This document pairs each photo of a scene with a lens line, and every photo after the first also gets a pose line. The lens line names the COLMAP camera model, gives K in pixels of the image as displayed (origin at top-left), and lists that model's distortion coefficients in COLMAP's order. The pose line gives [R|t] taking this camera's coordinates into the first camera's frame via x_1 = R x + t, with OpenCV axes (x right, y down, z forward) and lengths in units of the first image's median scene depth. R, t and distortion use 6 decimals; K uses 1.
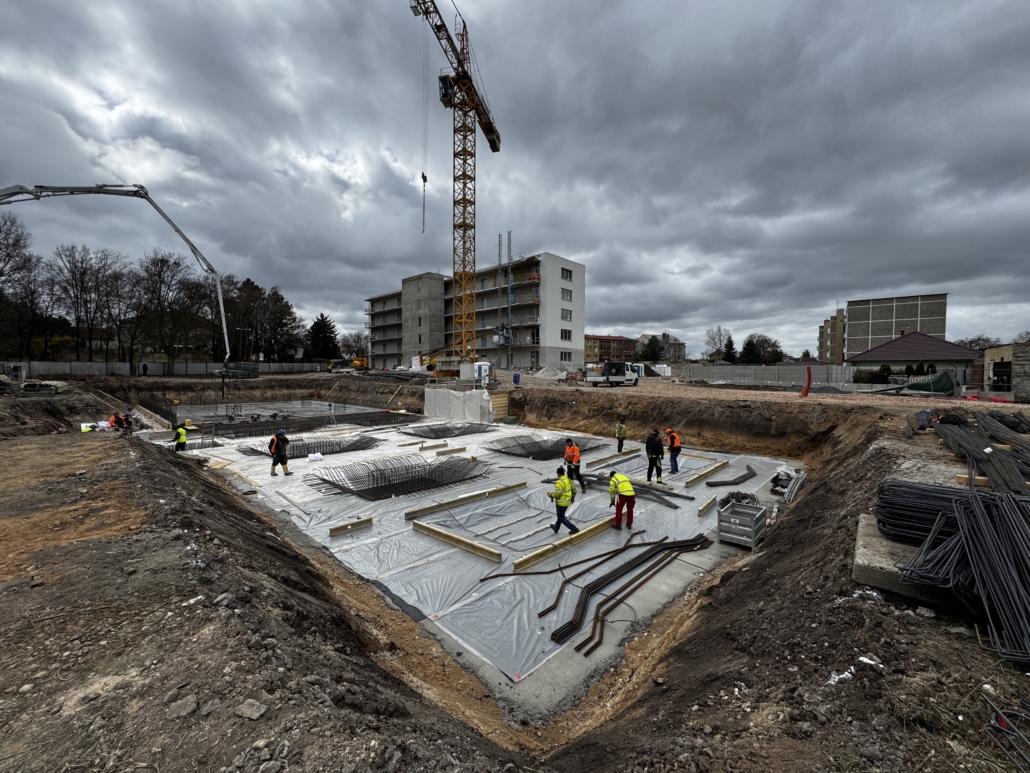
lens RADIAL K [[409.5, 0, 515.0], [0, 409.5, 386.5], [0, 0, 1]] dist [-0.002791, -0.000477]
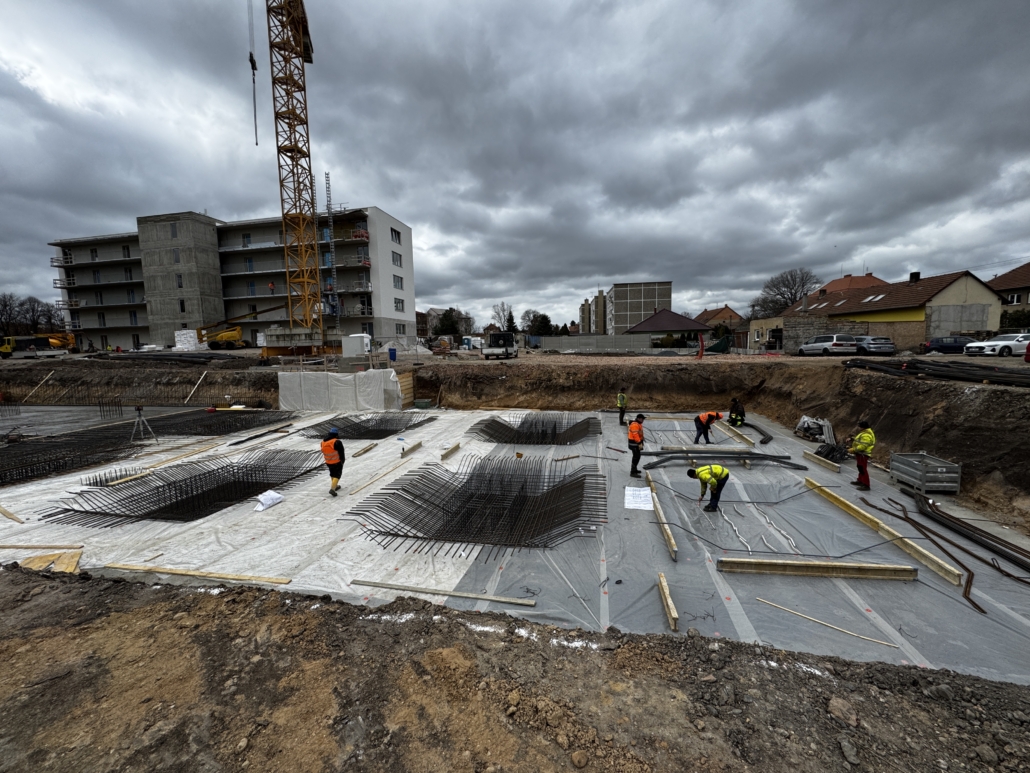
lens RADIAL K [[409.5, 0, 515.0], [0, 409.5, 386.5], [0, 0, 1]] dist [-0.002791, -0.000477]
pose [[0.852634, -0.076945, 0.516813, -0.157523], [0.045728, 0.996291, 0.072890, -0.002414], [-0.520504, -0.038516, 0.852990, 0.115024]]
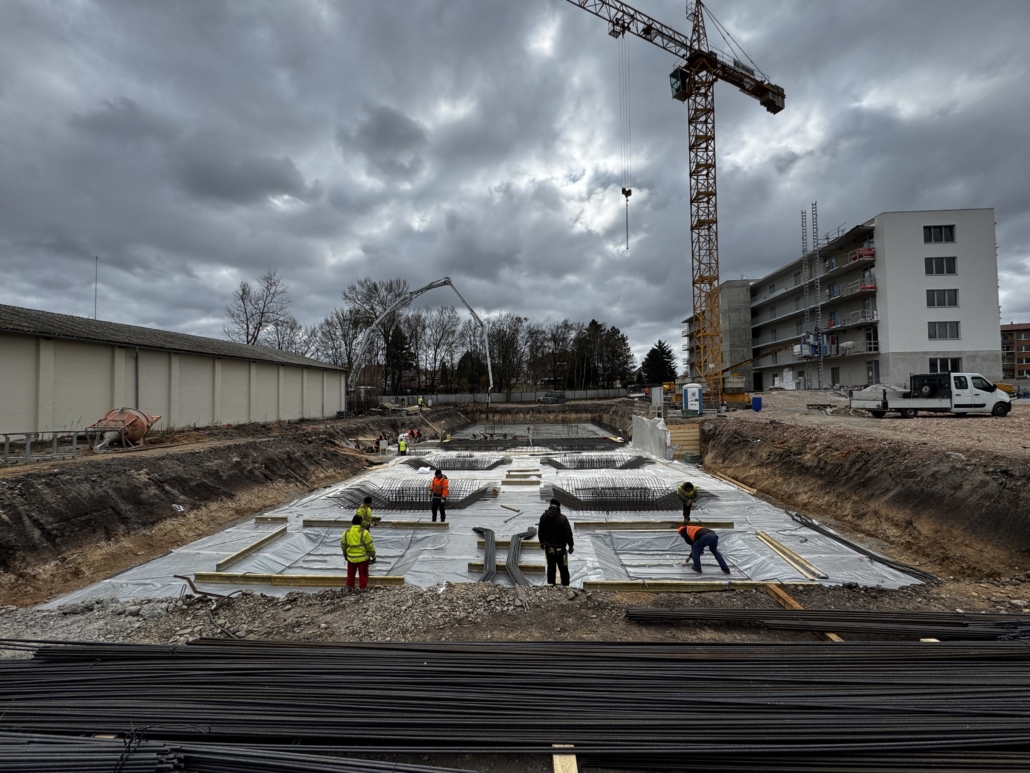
lens RADIAL K [[409.5, 0, 515.0], [0, 409.5, 386.5], [0, 0, 1]] dist [-0.002791, -0.000477]
pose [[0.636275, -0.037033, -0.770573, 0.214308], [-0.006831, 0.998538, -0.053629, -0.005509], [0.771432, 0.039387, 0.635091, 0.137235]]
